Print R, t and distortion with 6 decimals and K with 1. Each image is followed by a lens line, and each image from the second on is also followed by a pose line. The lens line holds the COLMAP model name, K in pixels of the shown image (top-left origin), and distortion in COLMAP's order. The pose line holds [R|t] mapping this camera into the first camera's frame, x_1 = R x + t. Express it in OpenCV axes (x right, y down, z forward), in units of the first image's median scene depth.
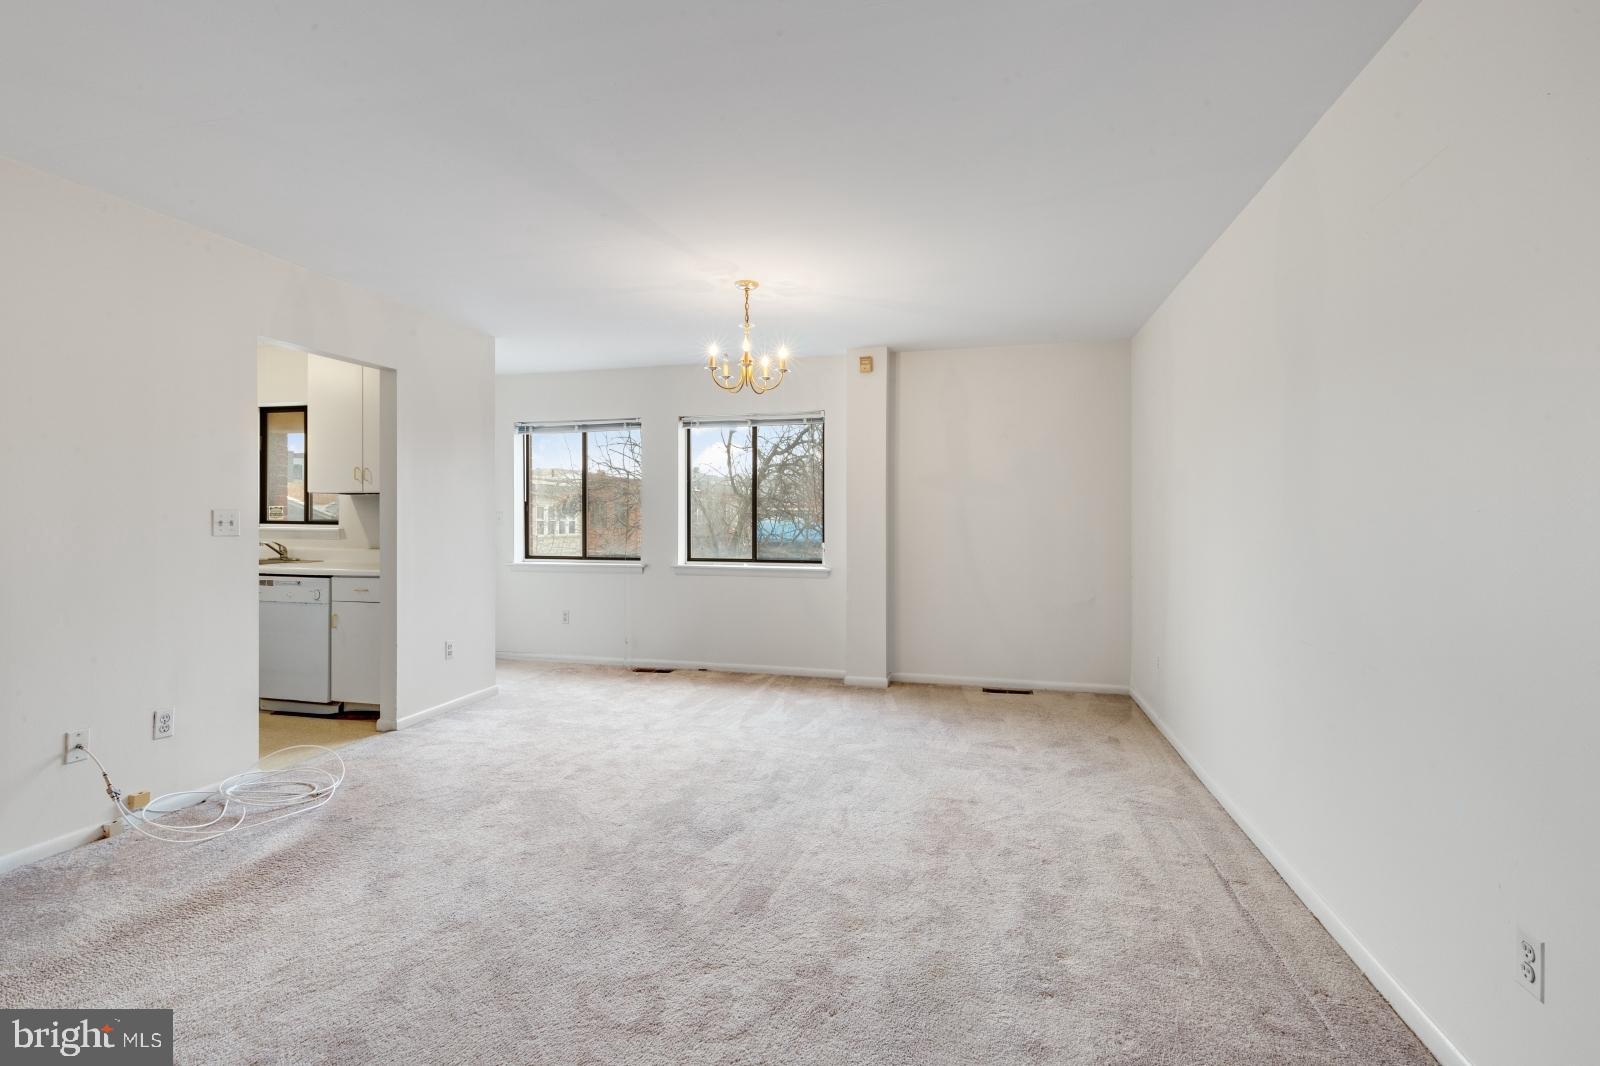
lens RADIAL K [[732.2, 0, 797.6], [0, 732.2, 510.7], [0, 0, 1]] dist [0.003661, -0.000432]
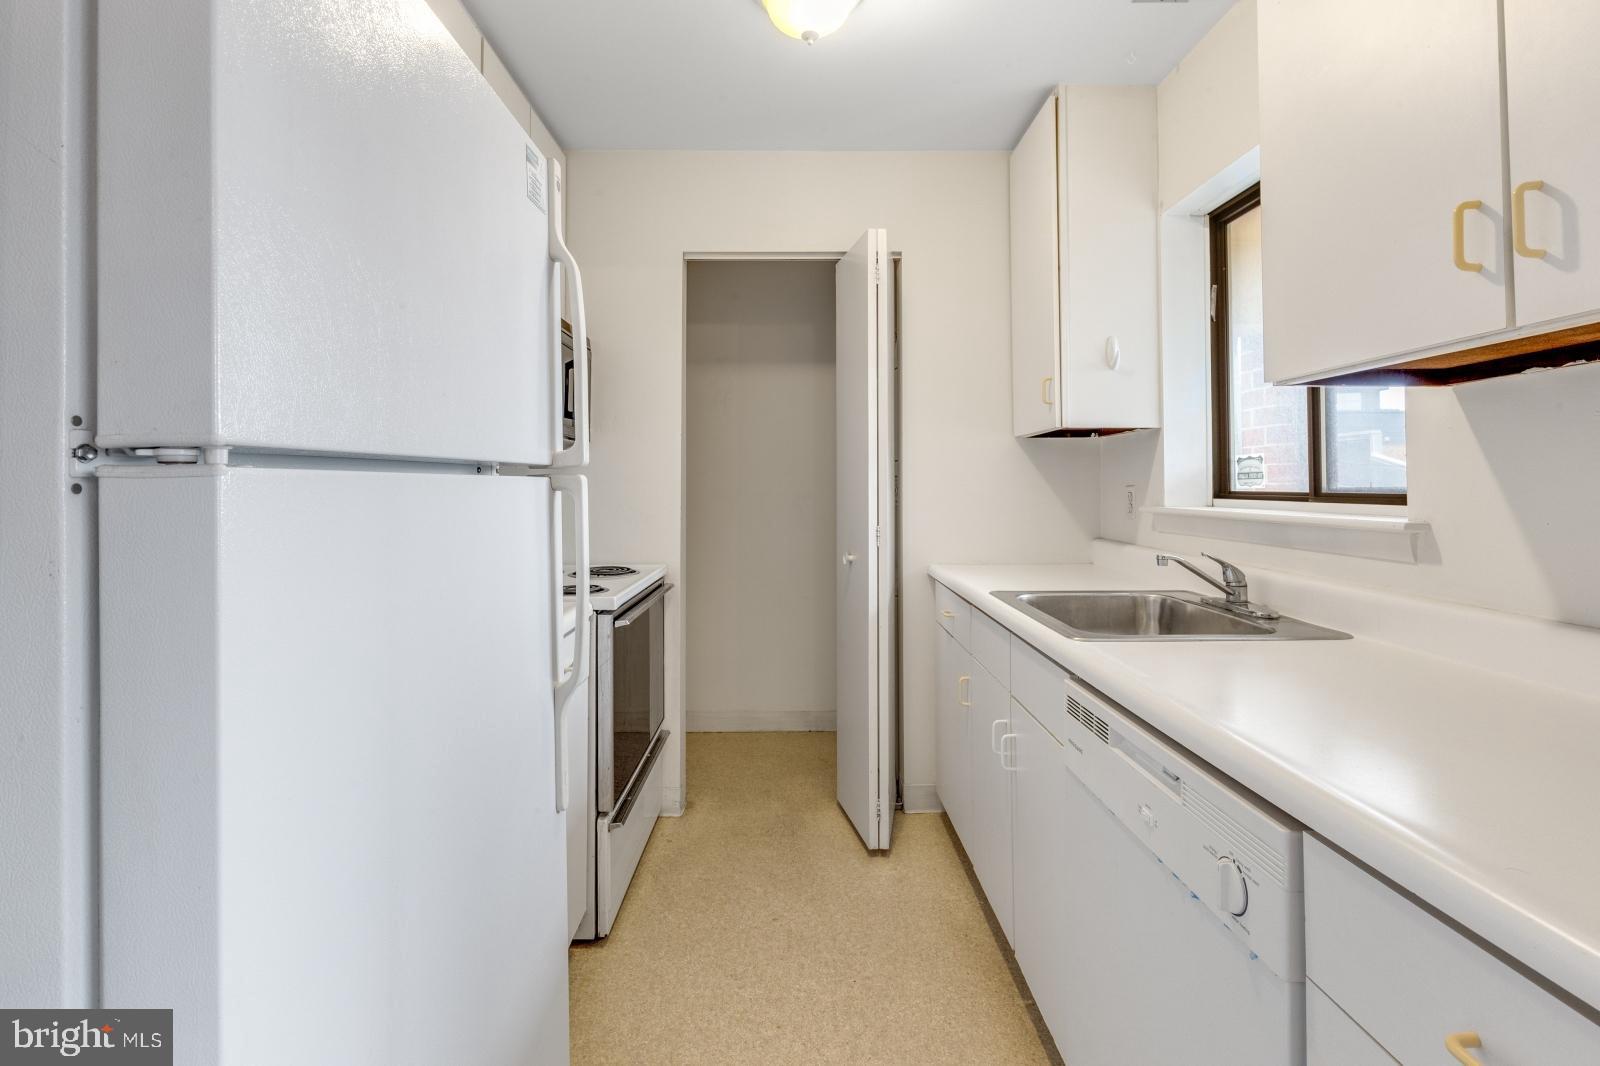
lens RADIAL K [[749.3, 0, 800.0], [0, 749.3, 466.7], [0, 0, 1]] dist [0.000462, -0.000010]
pose [[0.267986, -0.028086, -0.963013, -0.423975], [0.006419, 0.999605, -0.027367, 0.010397], [0.963401, 0.001152, 0.268060, 0.715488]]
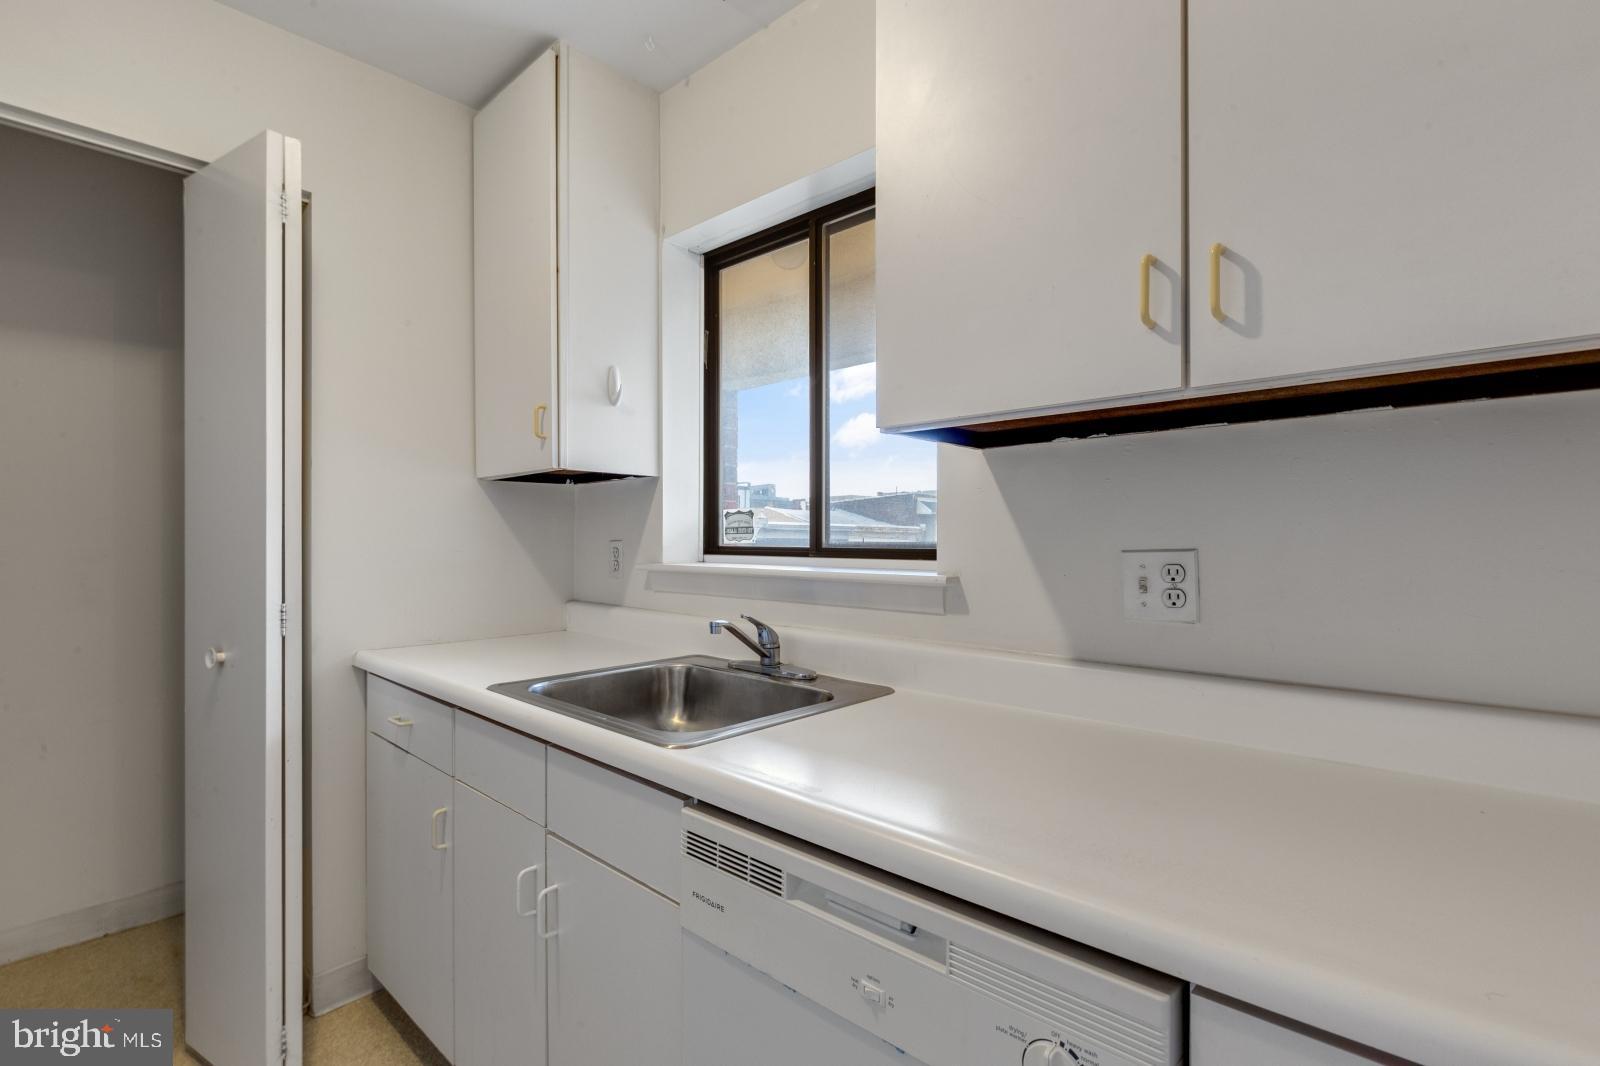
lens RADIAL K [[745.9, 0, 799.1], [0, 745.9, 539.2], [0, 0, 1]] dist [0.000836, -0.000372]
pose [[0.880728, -0.002689, -0.473615, -0.536869], [0.005049, 0.999980, 0.003712, 0.009021], [0.473596, -0.005661, 0.880724, 0.722781]]
